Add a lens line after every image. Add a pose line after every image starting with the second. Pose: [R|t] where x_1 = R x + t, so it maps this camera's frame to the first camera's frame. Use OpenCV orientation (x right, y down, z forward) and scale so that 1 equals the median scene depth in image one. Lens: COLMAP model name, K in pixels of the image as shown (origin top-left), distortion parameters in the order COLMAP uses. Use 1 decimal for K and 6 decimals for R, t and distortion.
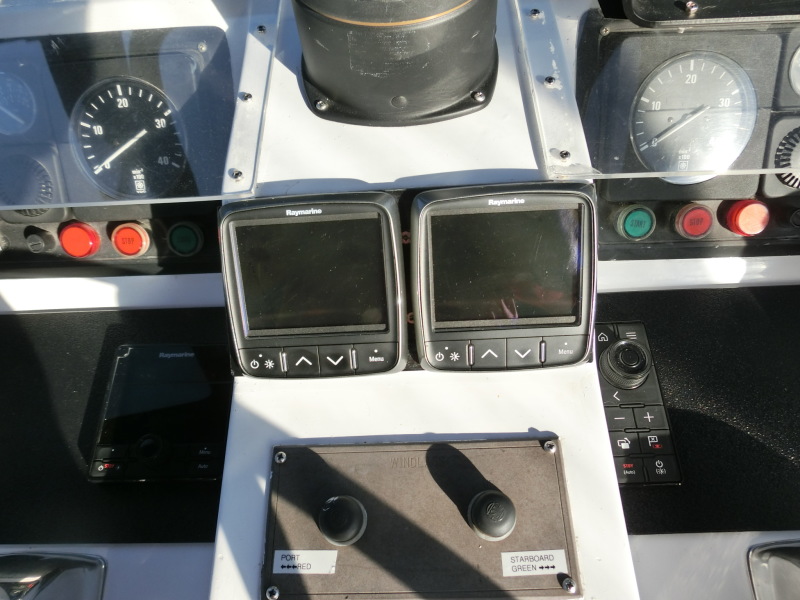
lens RADIAL K [[555.5, 0, 400.0], [0, 555.5, 300.0], [0, 0, 1]] dist [-0.047906, 0.029479]
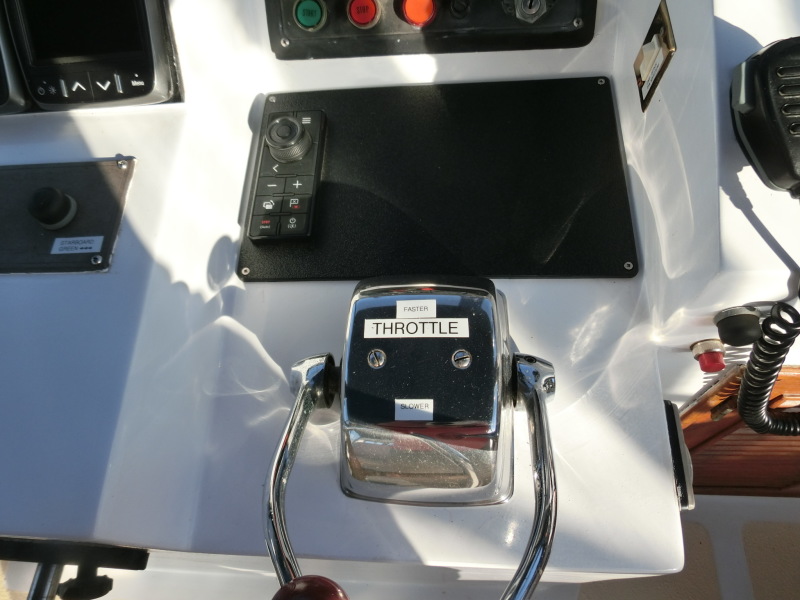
lens RADIAL K [[555.5, 0, 400.0], [0, 555.5, 300.0], [0, 0, 1]] dist [-0.047906, 0.029479]
pose [[0.996541, 0.026104, -0.078892, 0.781618], [-0.019632, 0.996461, 0.081729, 0.362970], [0.080746, -0.079897, 0.993527, -0.109708]]
